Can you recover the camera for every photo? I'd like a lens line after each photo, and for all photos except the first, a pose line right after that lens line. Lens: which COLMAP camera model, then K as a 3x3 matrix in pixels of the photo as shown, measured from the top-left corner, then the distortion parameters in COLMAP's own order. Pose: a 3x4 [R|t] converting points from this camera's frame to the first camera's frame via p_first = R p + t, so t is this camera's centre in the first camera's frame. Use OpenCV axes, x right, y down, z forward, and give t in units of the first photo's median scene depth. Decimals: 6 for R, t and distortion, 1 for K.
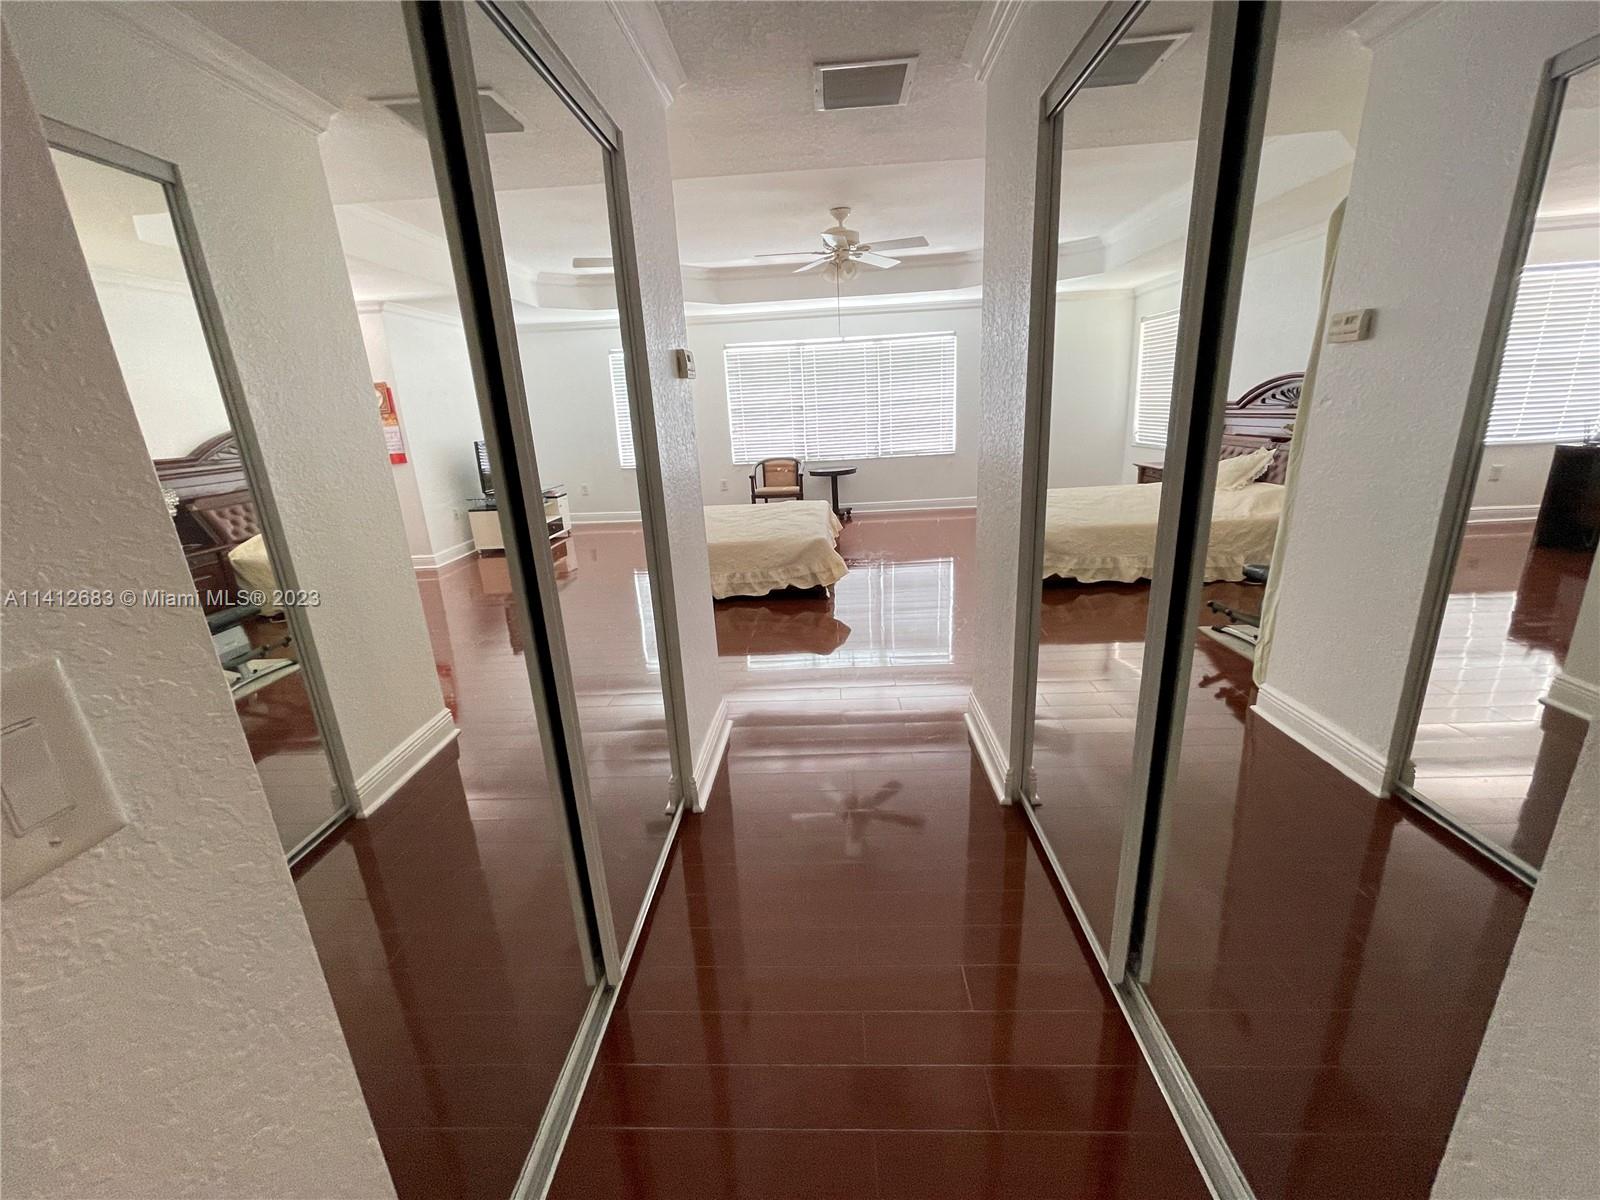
lens RADIAL K [[648.1, 0, 801.1], [0, 648.1, 603.6], [0, 0, 1]] dist [-0.001041, 0.000062]
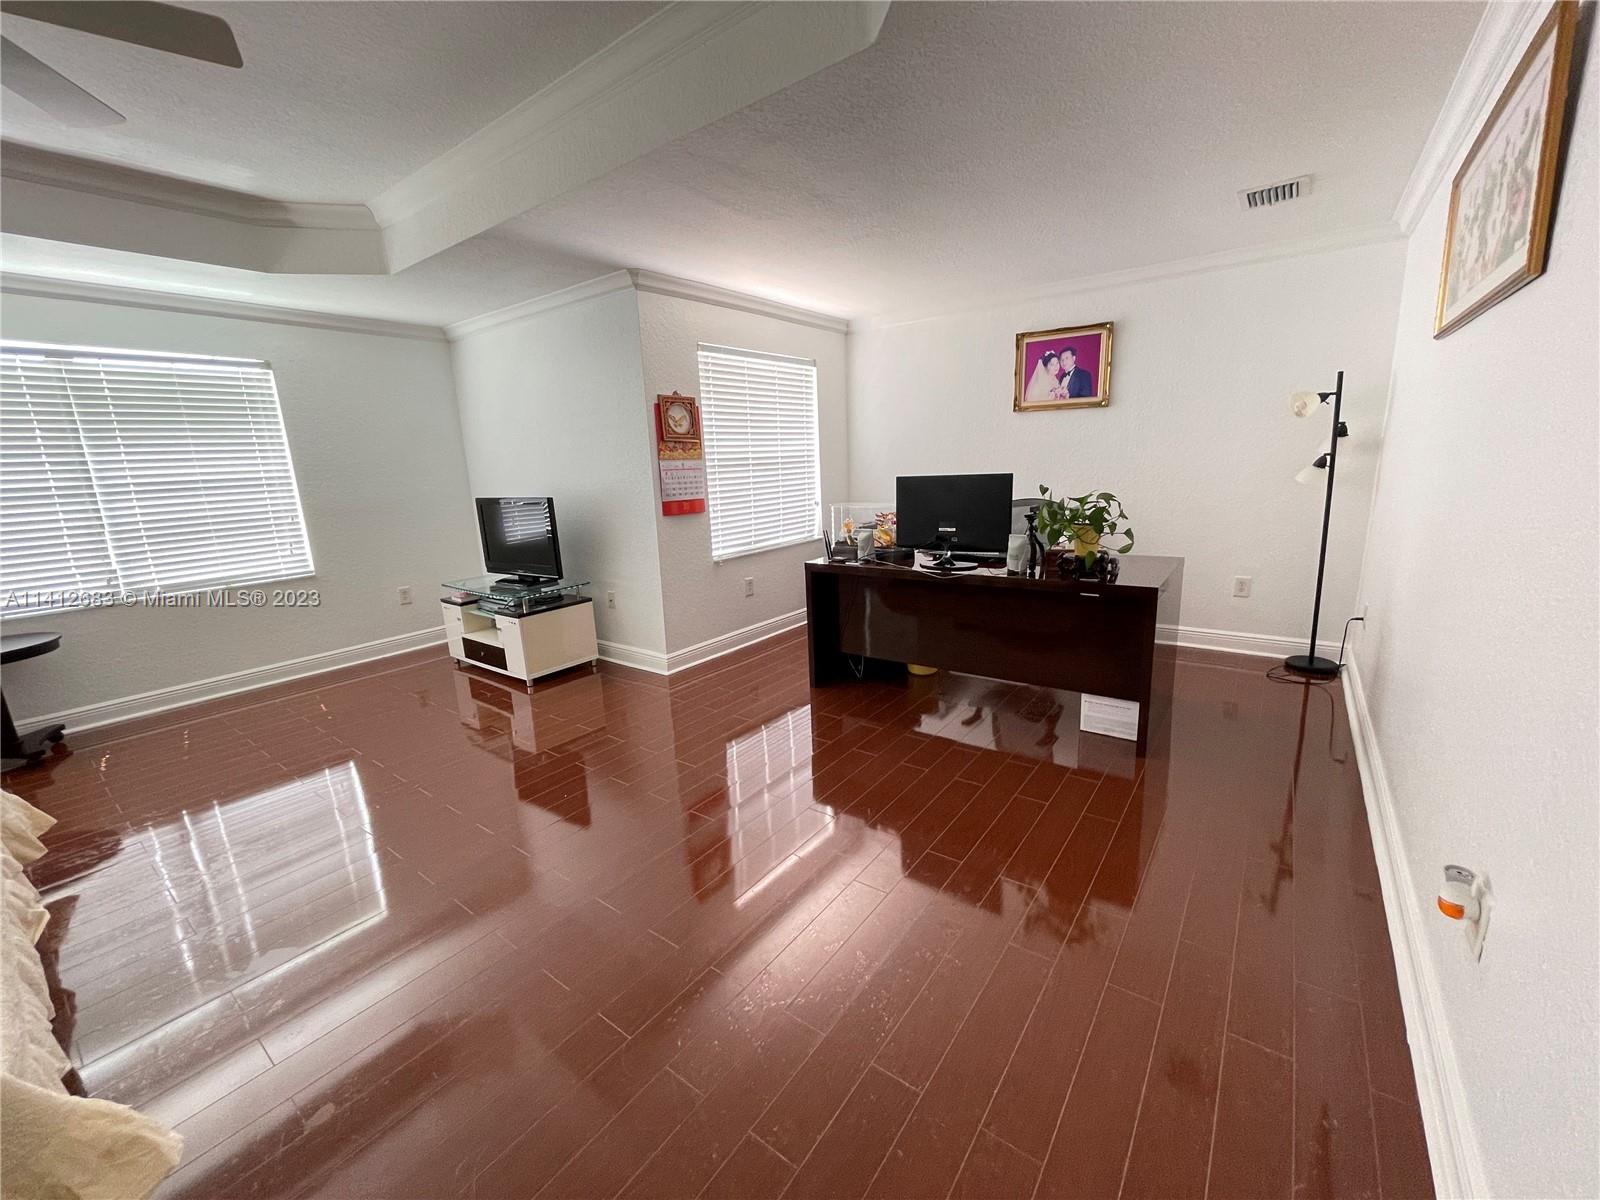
lens RADIAL K [[649.0, 0, 799.9], [0, 649.0, 599.4], [0, 0, 1]] dist [-0.000237, -0.000110]
pose [[0.570651, -0.147348, 0.807865, 0.022339], [0.250143, 0.968209, -0.000100, -0.110630], [-0.782168, 0.202139, 0.589367, 0.359413]]
